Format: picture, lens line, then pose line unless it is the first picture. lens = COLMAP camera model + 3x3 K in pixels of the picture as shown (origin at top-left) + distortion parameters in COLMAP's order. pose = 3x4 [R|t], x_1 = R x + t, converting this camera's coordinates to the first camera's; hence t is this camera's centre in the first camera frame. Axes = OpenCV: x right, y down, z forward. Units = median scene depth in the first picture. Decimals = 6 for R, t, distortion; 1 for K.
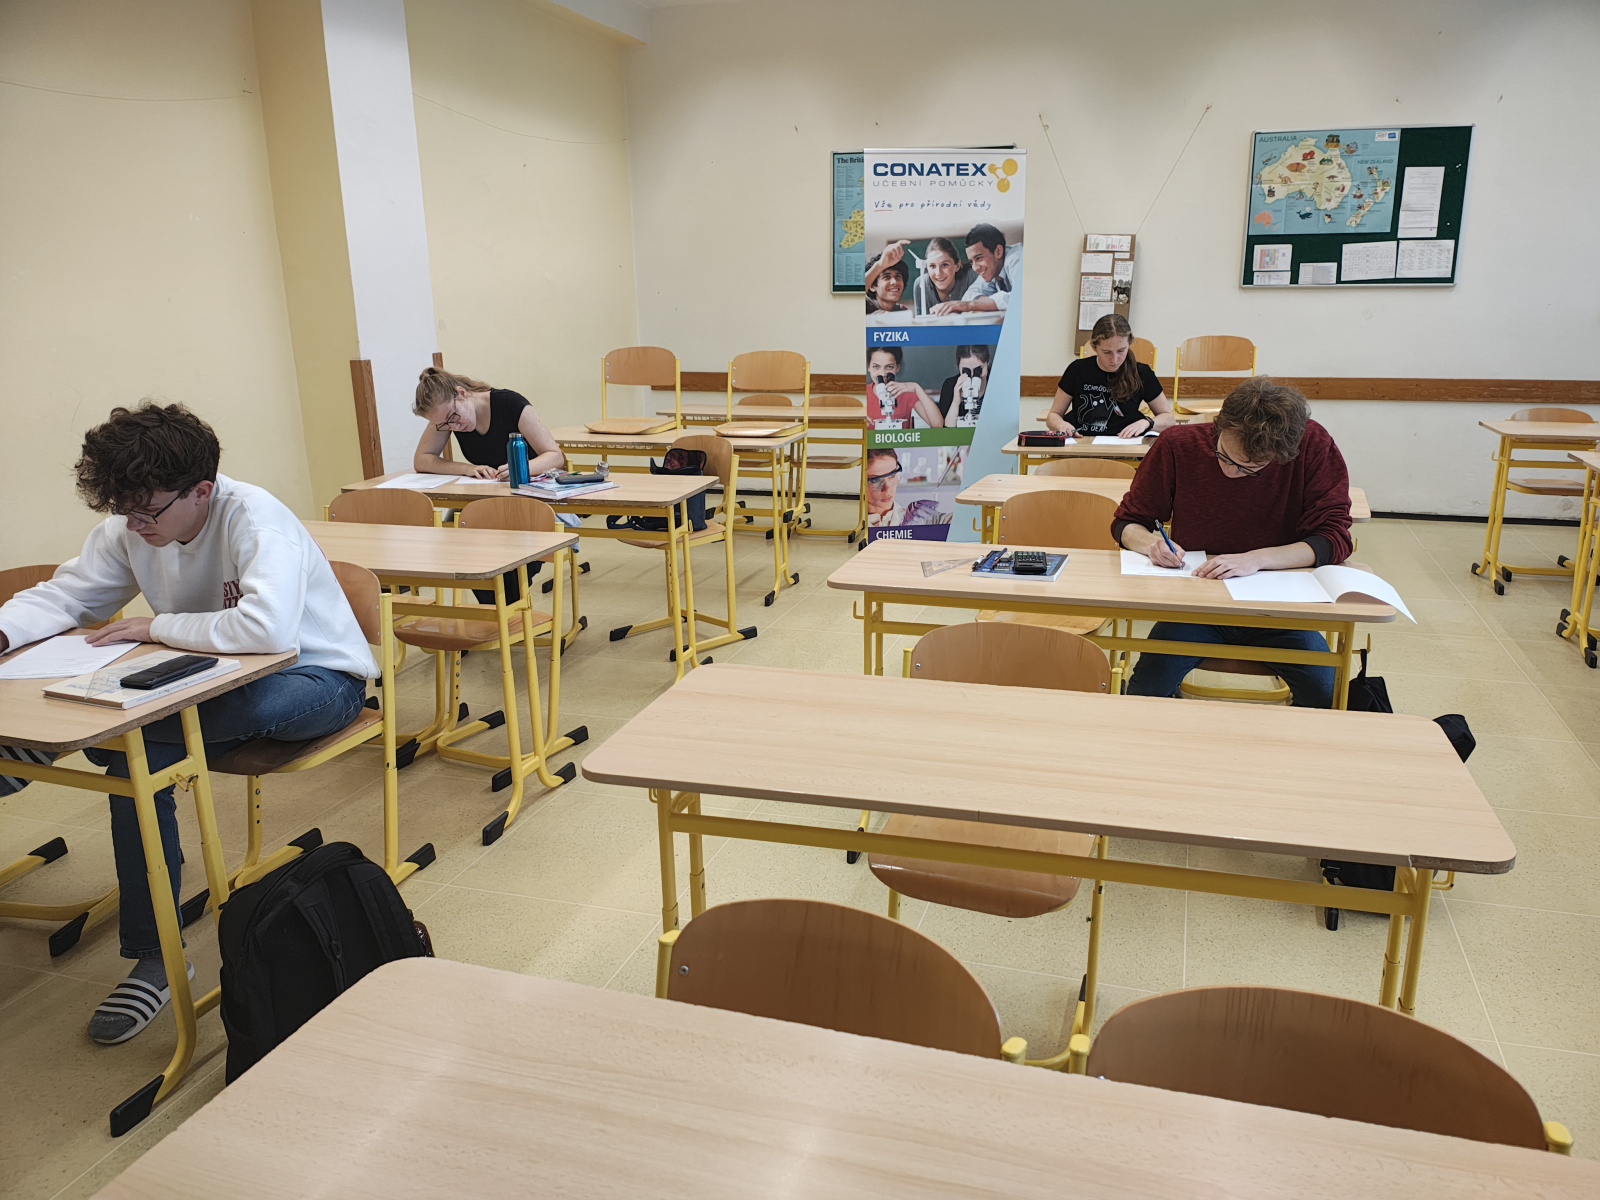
lens RADIAL K [[1184.6, 0, 830.4], [0, 1184.6, 634.6], [0, 0, 1]] dist [0.034551, -0.077236]
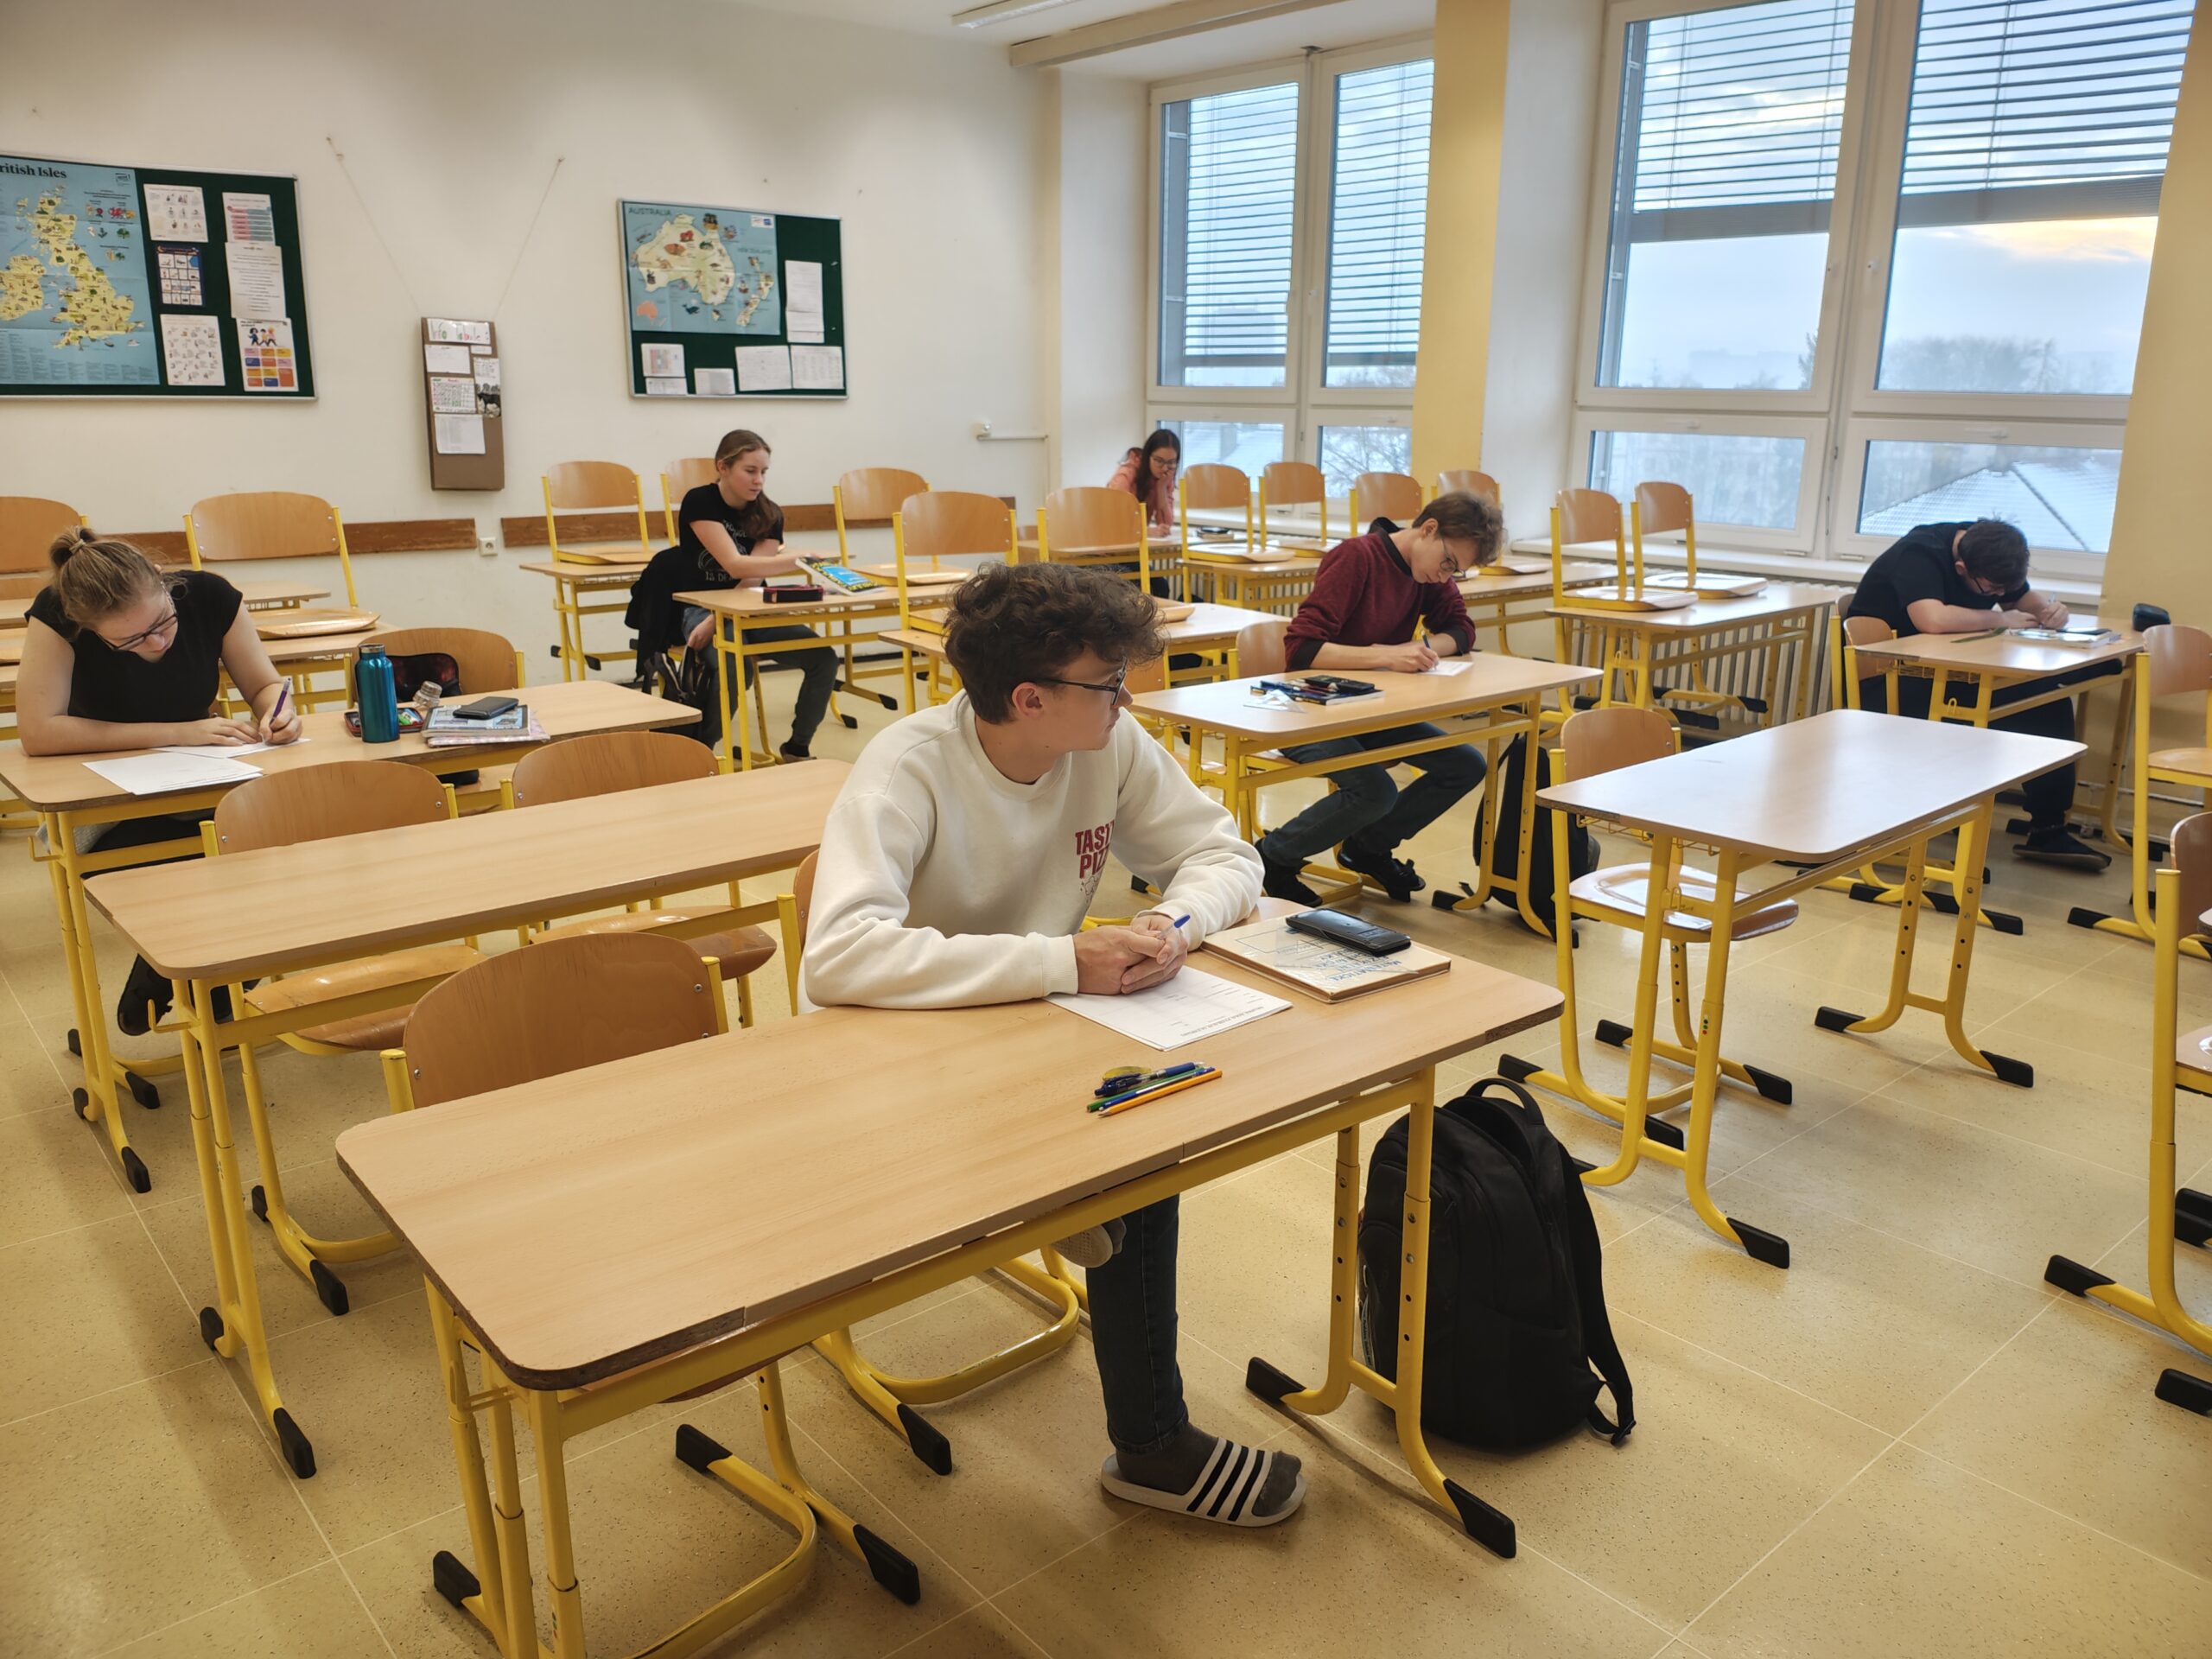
lens RADIAL K [[1637.8, 0, 1102.0], [0, 1637.8, 826.5], [0, 0, 1]] dist [0.034551, -0.077236]
pose [[0.549134, -0.199738, 0.811515, -0.481884], [0.224128, 0.970647, 0.087243, -0.049858], [-0.805120, 0.133975, 0.577783, 0.192029]]
